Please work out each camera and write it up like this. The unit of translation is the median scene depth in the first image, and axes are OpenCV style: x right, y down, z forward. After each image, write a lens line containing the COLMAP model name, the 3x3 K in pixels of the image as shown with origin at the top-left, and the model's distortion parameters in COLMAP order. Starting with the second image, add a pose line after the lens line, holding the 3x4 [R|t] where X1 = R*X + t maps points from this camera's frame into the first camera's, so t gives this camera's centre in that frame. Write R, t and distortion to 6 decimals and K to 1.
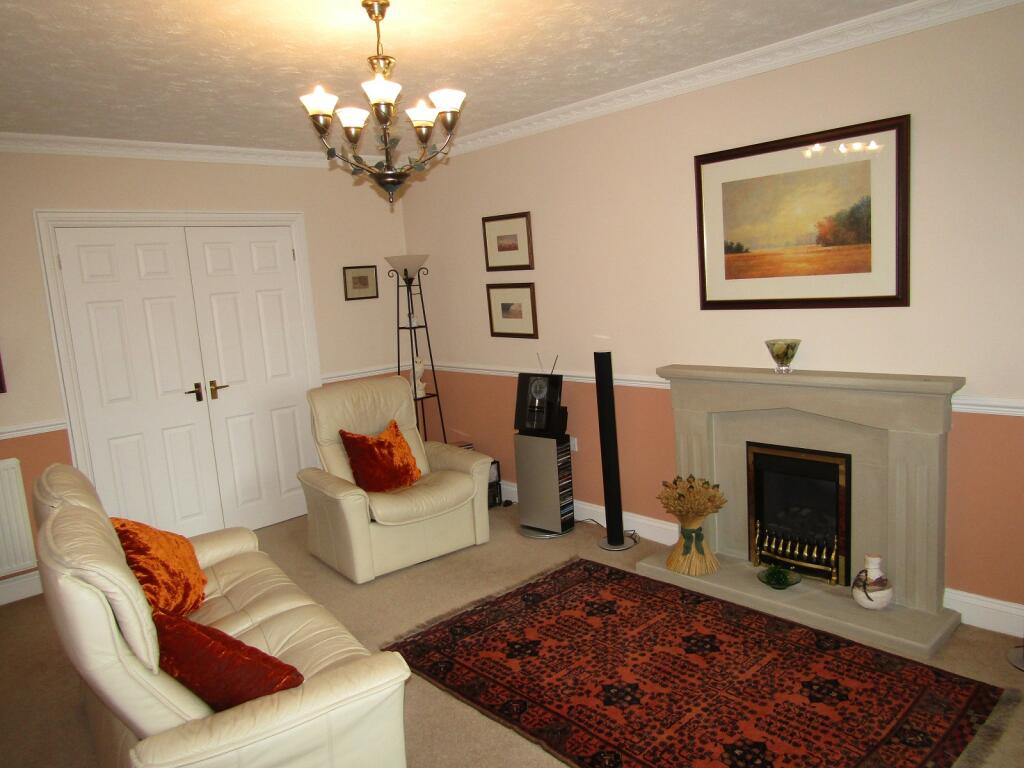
lens RADIAL K [[730.9, 0, 516.6], [0, 730.9, 386.2], [0, 0, 1]] dist [-0.019112, -0.002184]
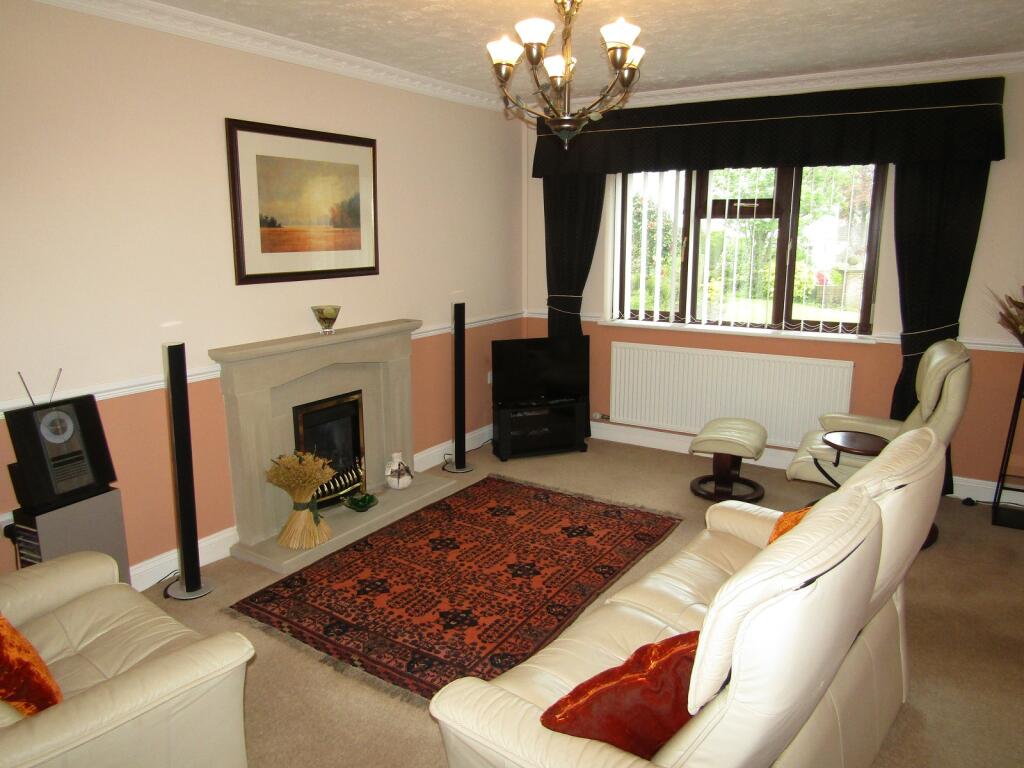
lens RADIAL K [[730.9, 0, 516.0], [0, 730.9, 381.2], [0, 0, 1]] dist [-0.019112, -0.002184]
pose [[-0.266721, -0.128359, 0.955188, -0.847152], [0.156066, 0.972259, 0.174232, -0.103009], [-0.951054, 0.195543, -0.239289, 1.021937]]
